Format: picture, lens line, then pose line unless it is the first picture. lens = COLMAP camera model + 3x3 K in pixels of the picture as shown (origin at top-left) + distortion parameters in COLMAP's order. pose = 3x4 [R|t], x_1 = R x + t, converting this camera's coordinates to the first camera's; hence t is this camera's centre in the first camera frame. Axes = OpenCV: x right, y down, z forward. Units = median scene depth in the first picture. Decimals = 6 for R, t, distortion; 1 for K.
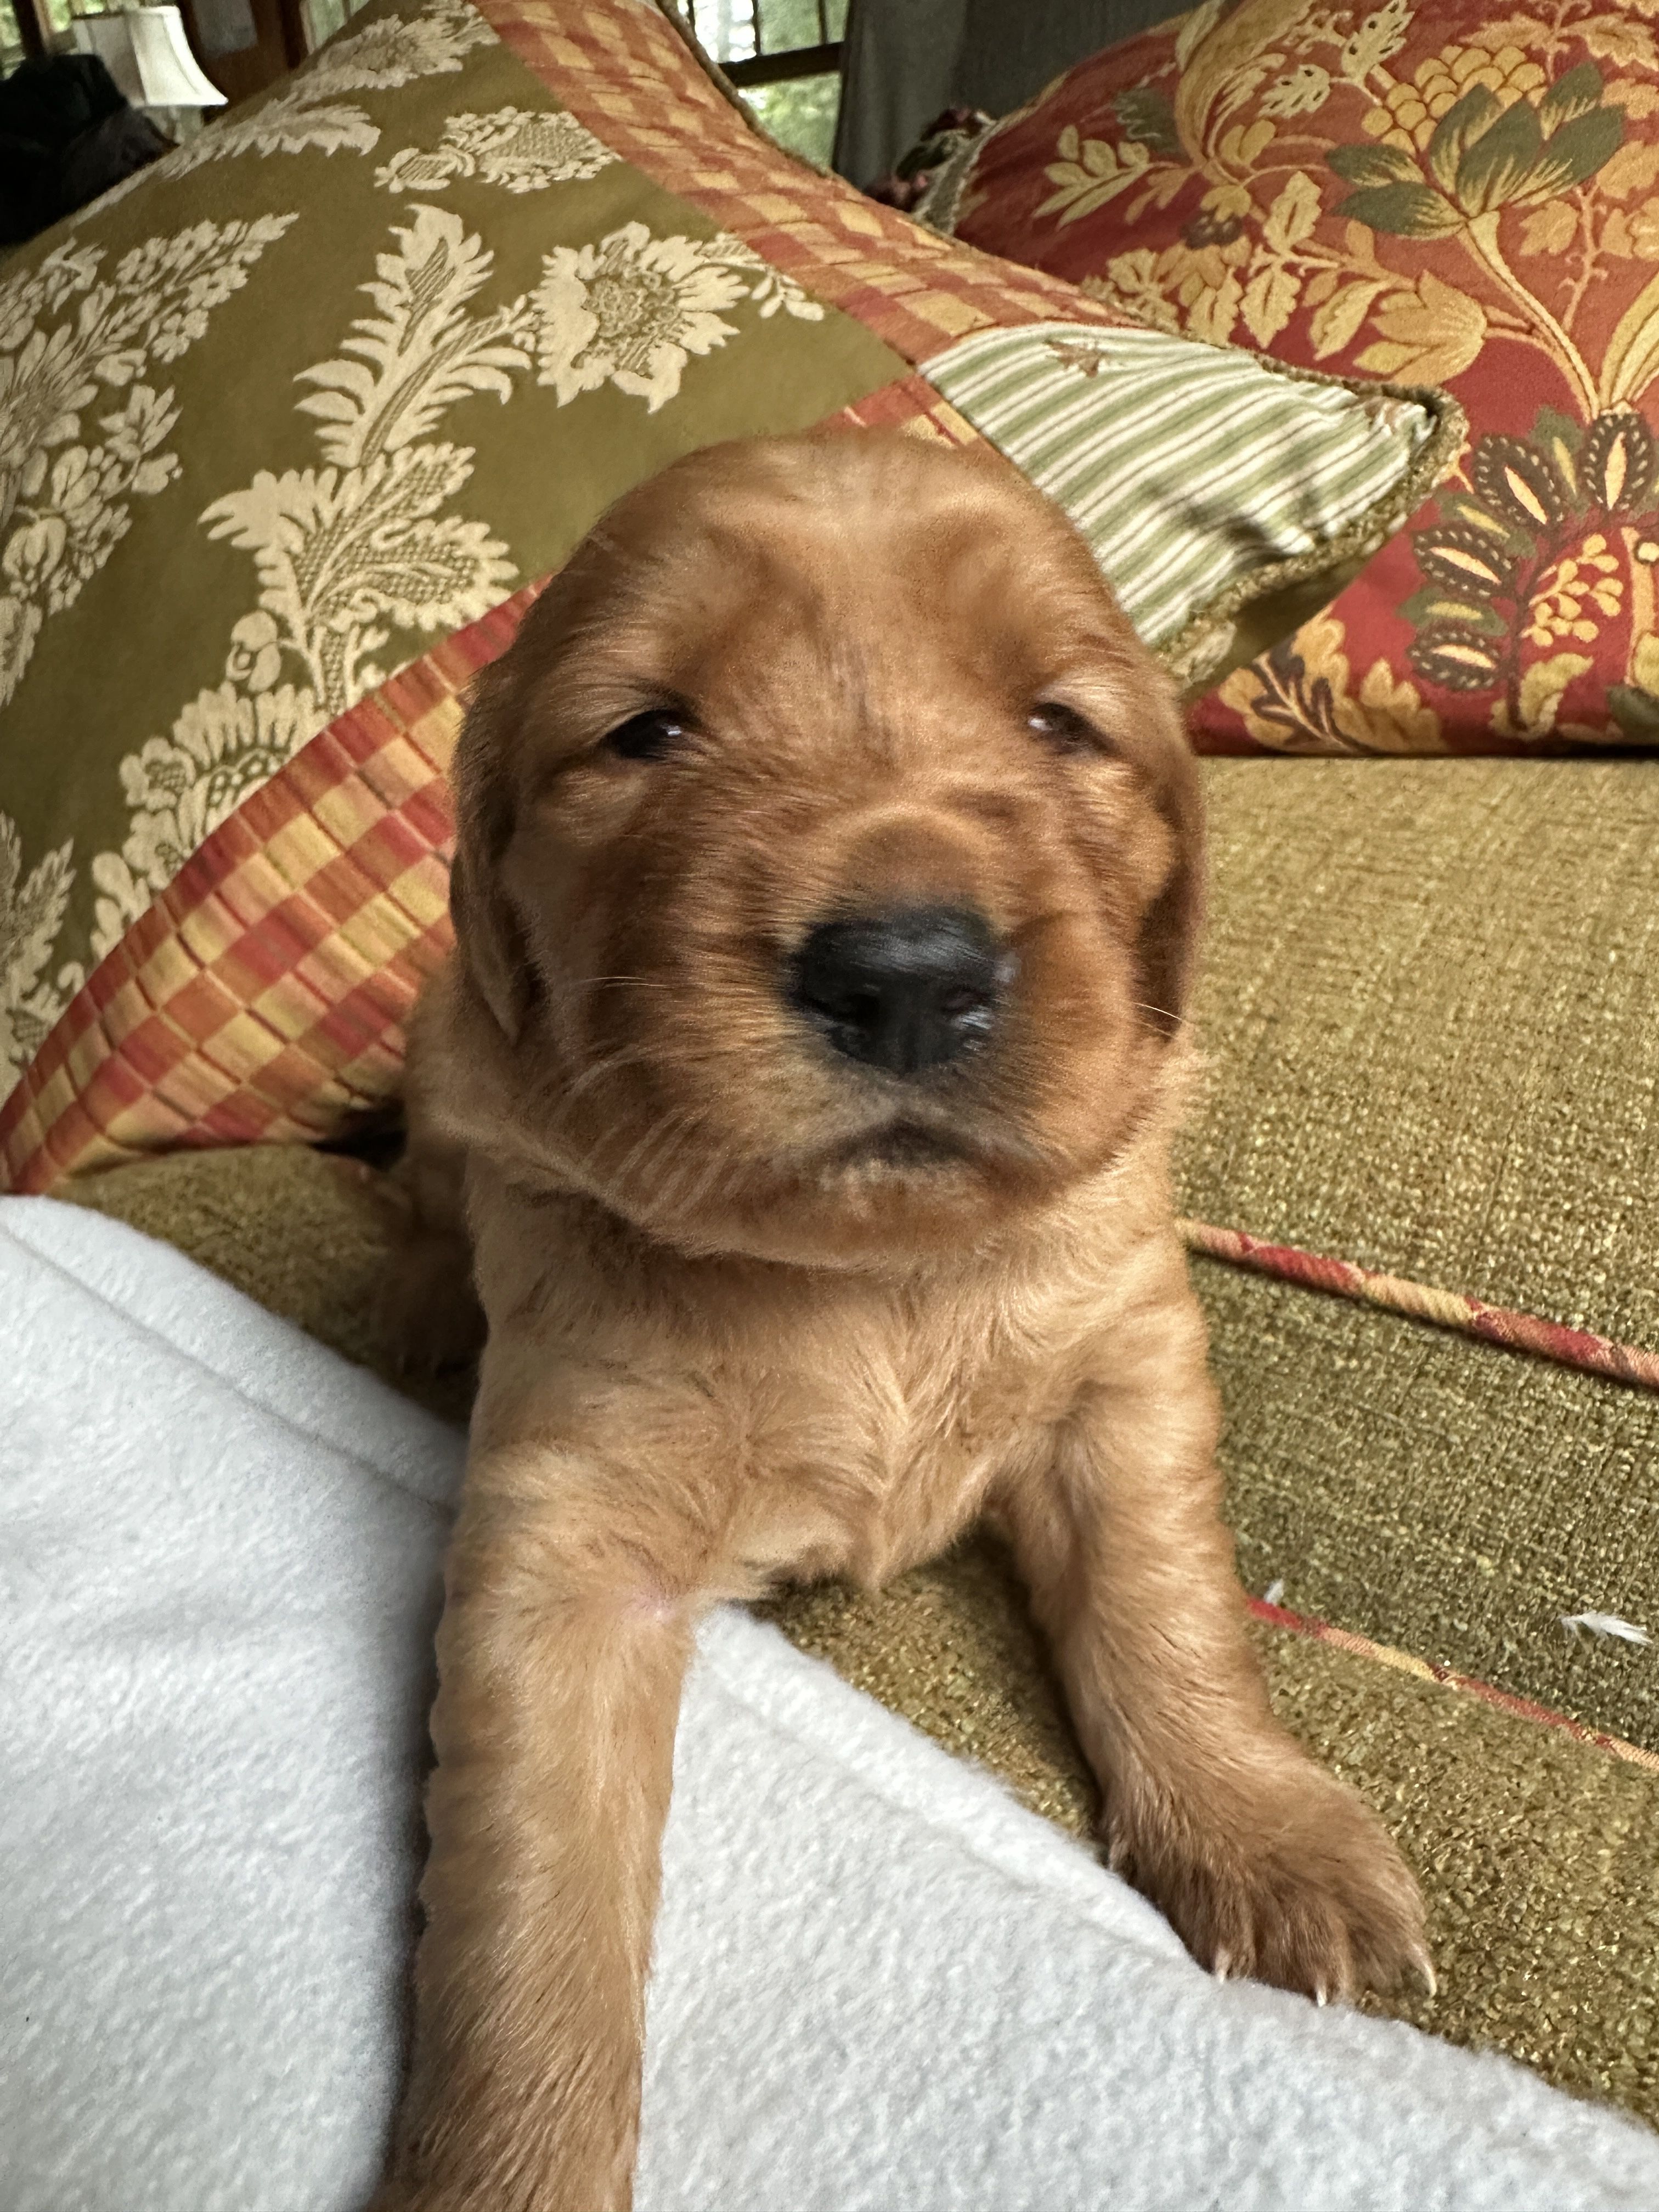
lens RADIAL K [[1594.3, 0, 727.7], [0, 1594.3, 1051.2], [0, 0, 1]] dist [-0.004536, -0.002775]
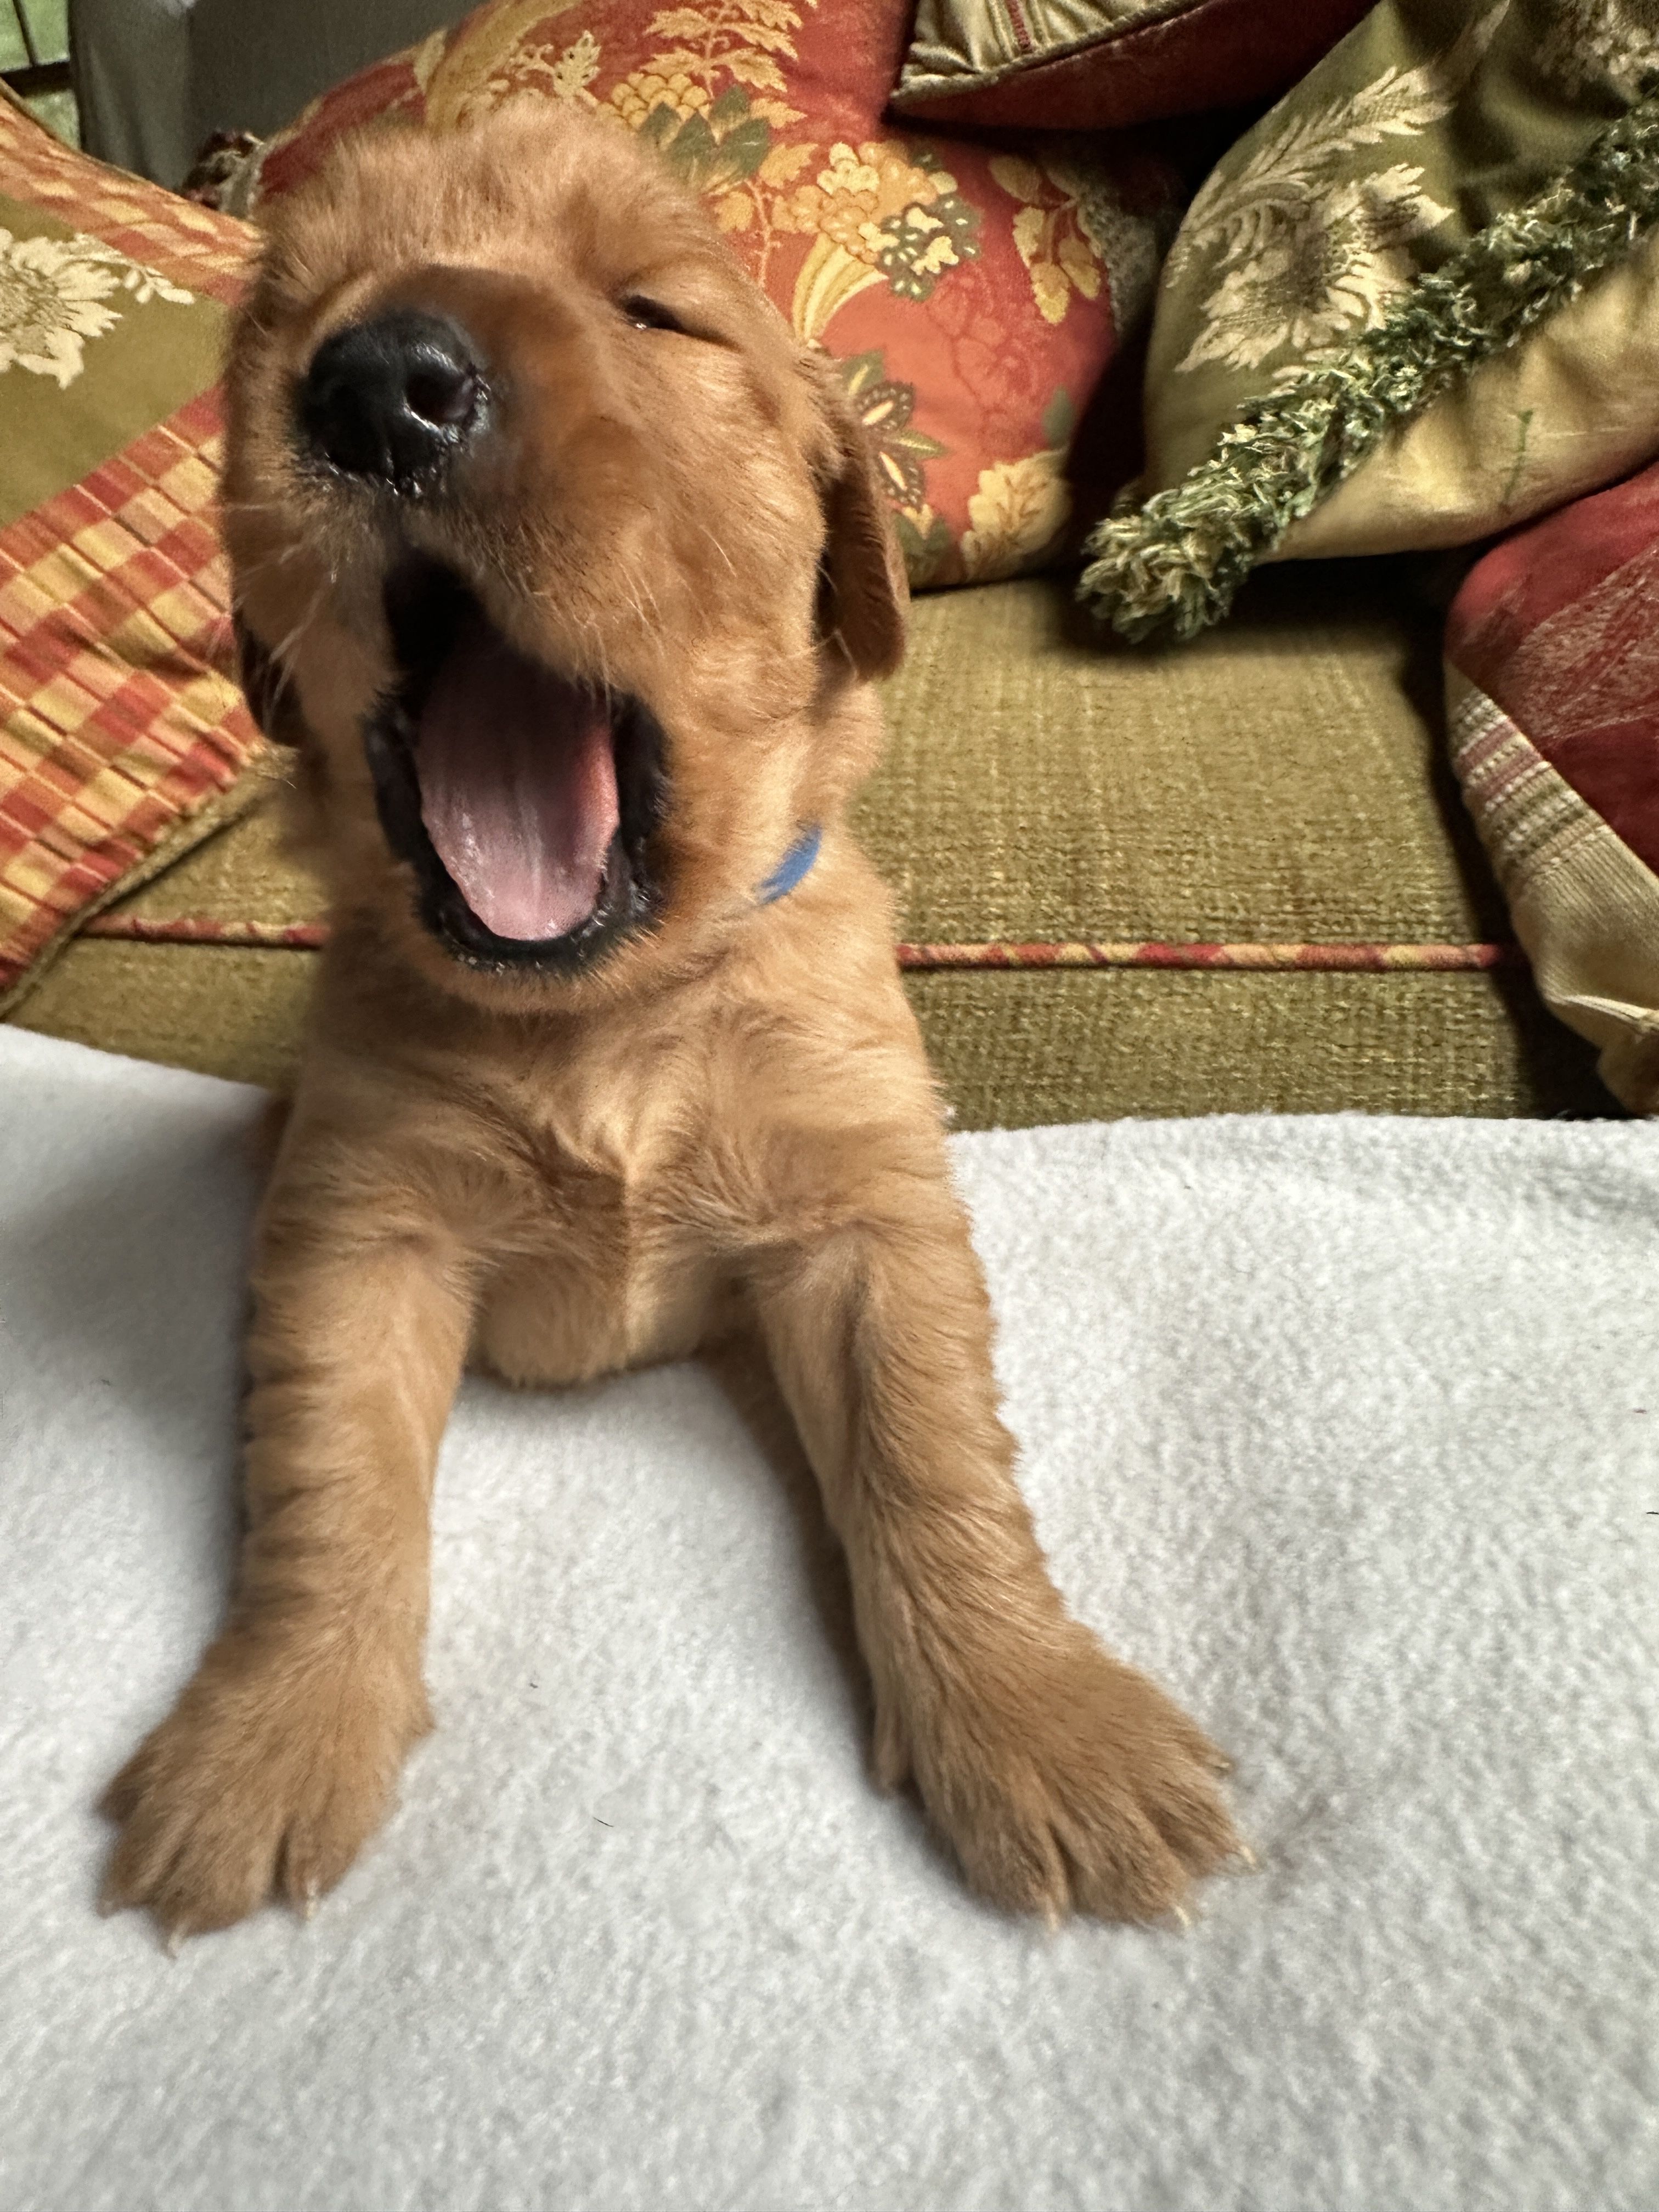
lens RADIAL K [[1566.7, 0, 690.2], [0, 1566.7, 1054.3], [0, 0, 1]] dist [-0.025264, 0.002863]
pose [[0.920852, -0.207573, 0.330068, -0.088863], [0.207450, 0.977582, 0.036020, 0.115164], [-0.330145, 0.035303, 0.943270, -0.183139]]
